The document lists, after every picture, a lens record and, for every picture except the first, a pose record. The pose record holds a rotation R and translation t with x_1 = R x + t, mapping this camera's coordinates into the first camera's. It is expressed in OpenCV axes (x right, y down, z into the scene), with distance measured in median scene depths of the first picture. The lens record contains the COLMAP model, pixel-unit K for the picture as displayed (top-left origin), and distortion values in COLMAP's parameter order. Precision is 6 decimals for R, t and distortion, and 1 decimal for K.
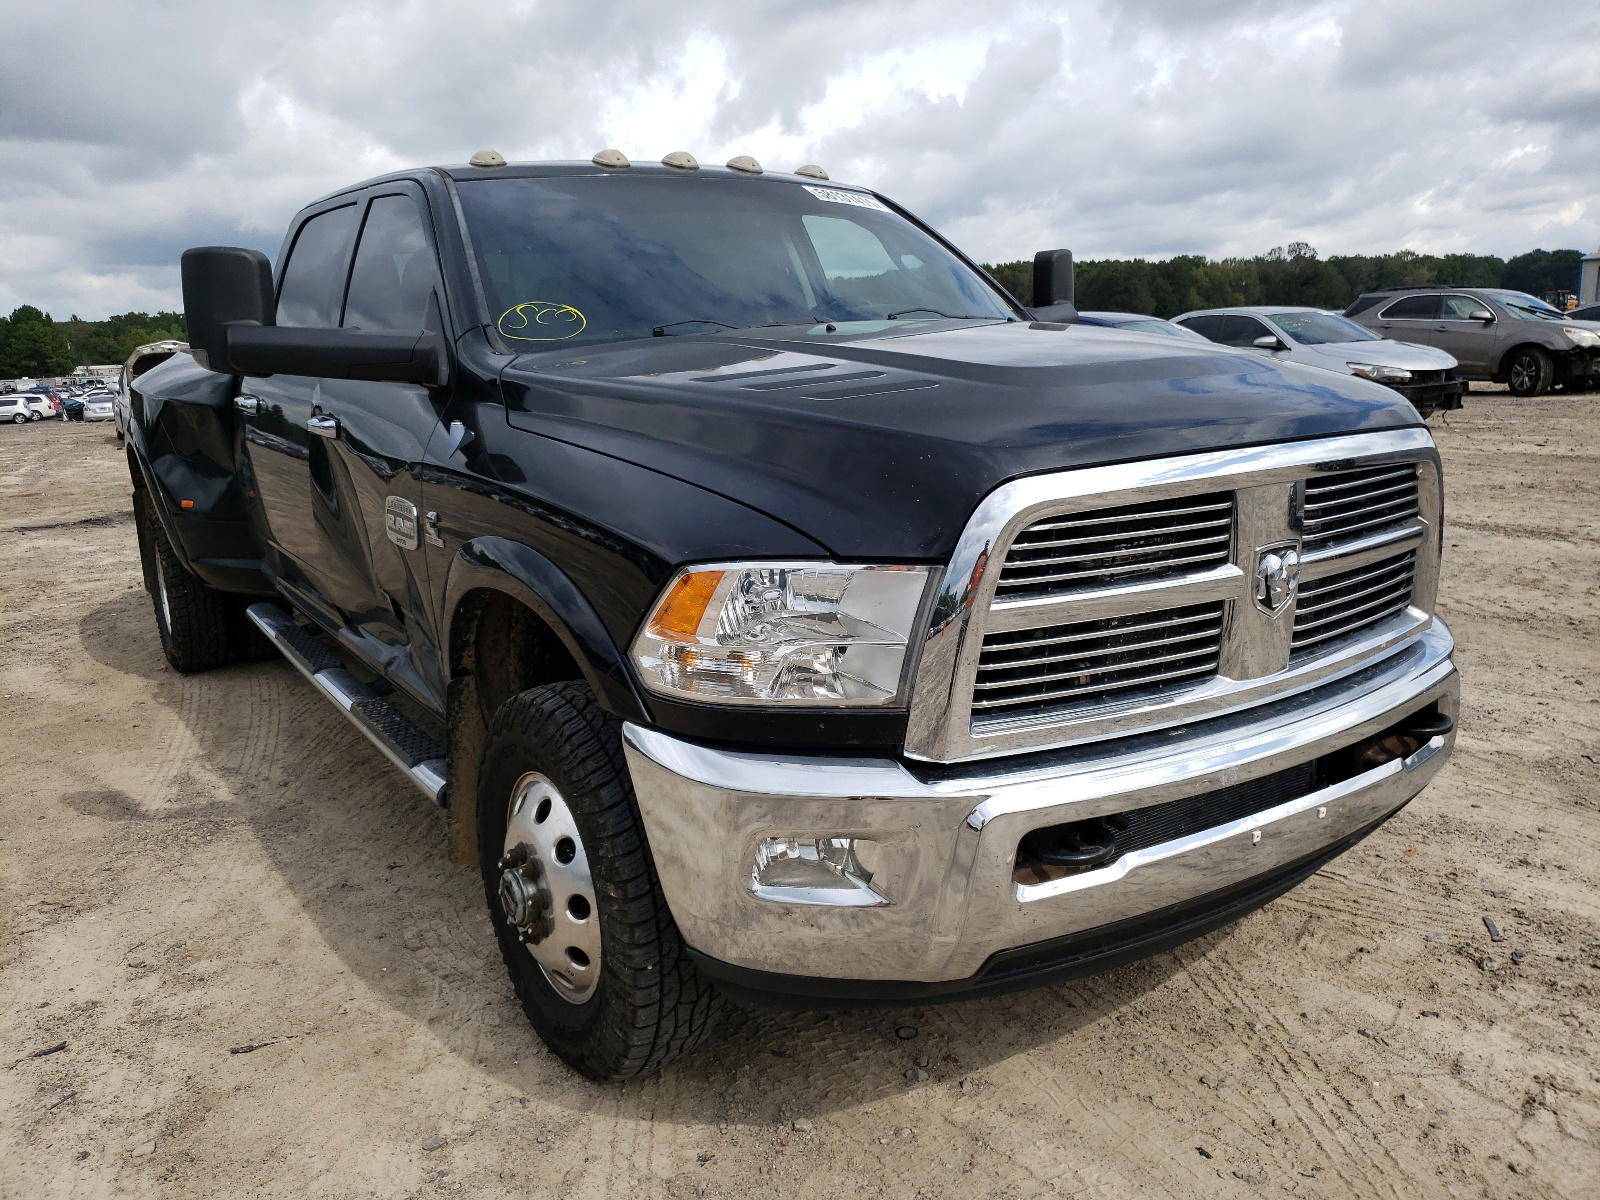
lens RADIAL K [[1241.0, 0, 800.0], [0, 1241.0, 600.0], [0, 0, 1]] dist [0.028984, 0.001101]
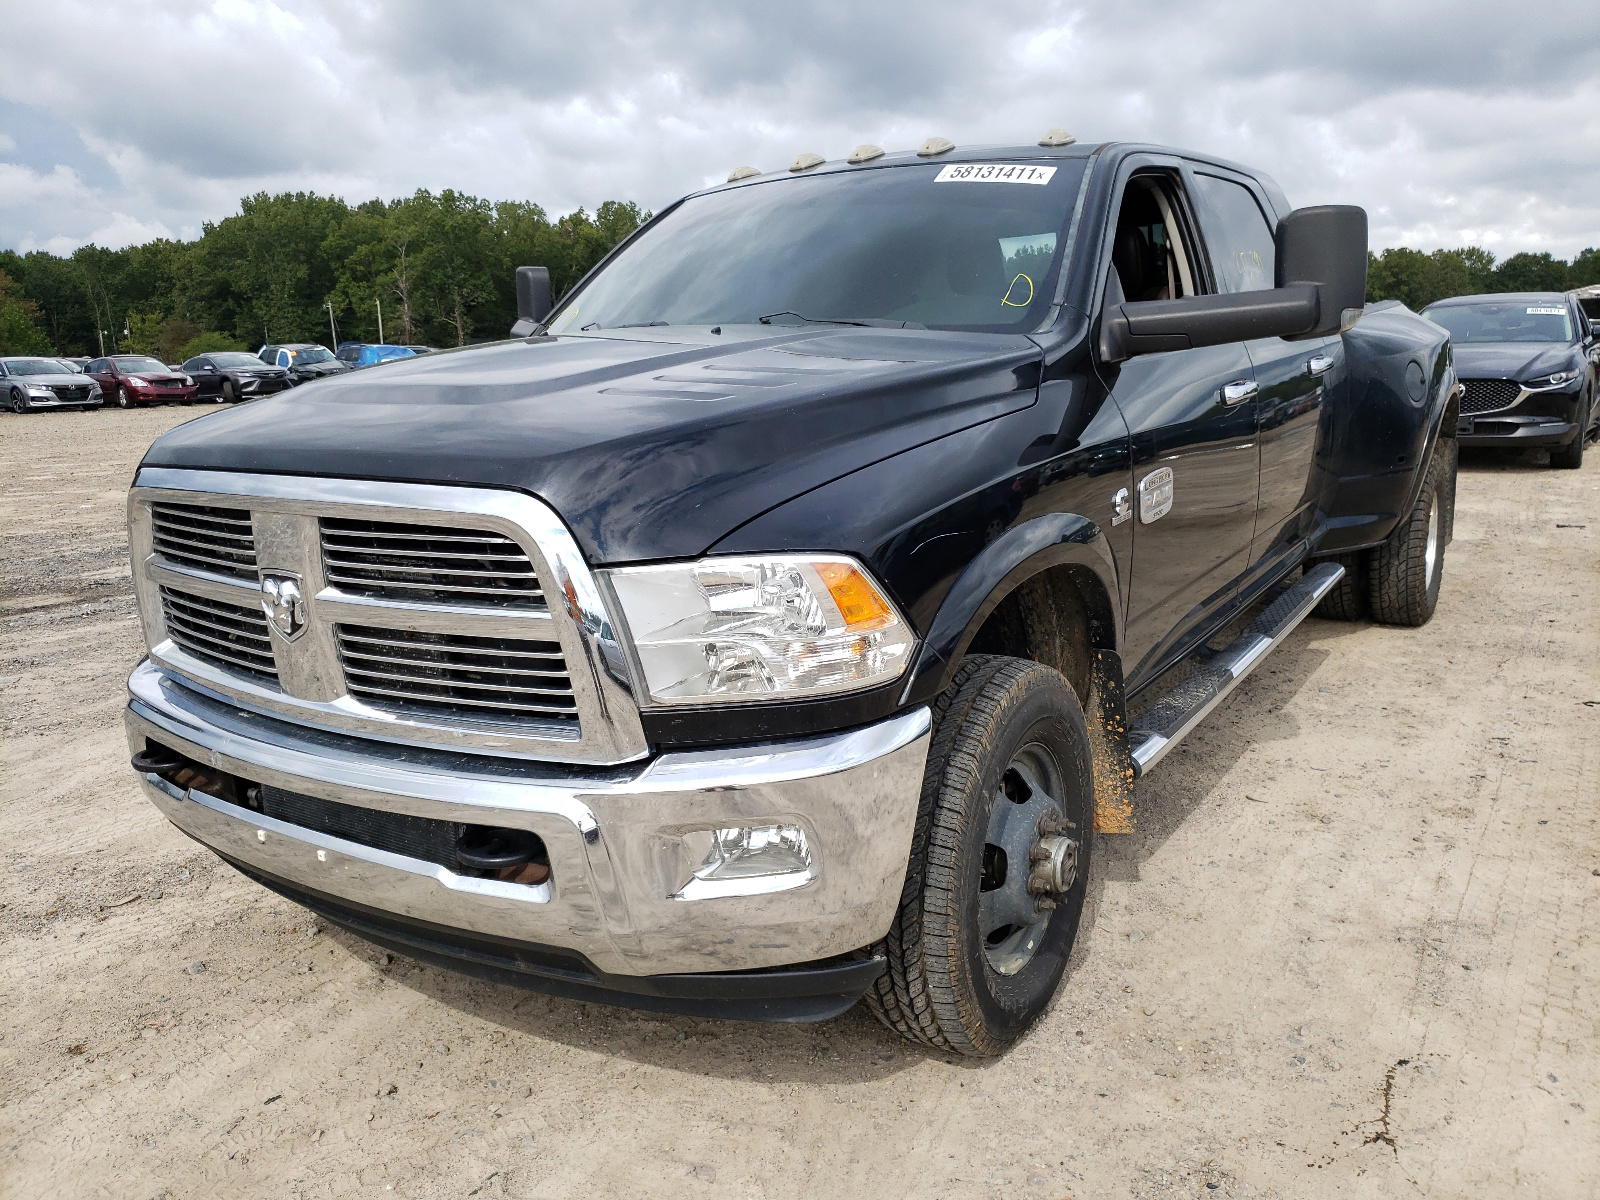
lens RADIAL K [[1241.0, 0, 800.0], [0, 1241.0, 600.0], [0, 0, 1]] dist [0.028984, 0.001101]
pose [[0.433208, 0.243577, -0.867756, 1.250456], [-0.202690, 0.964456, 0.169531, -0.241814], [0.878207, 0.102443, 0.467181, 0.768581]]
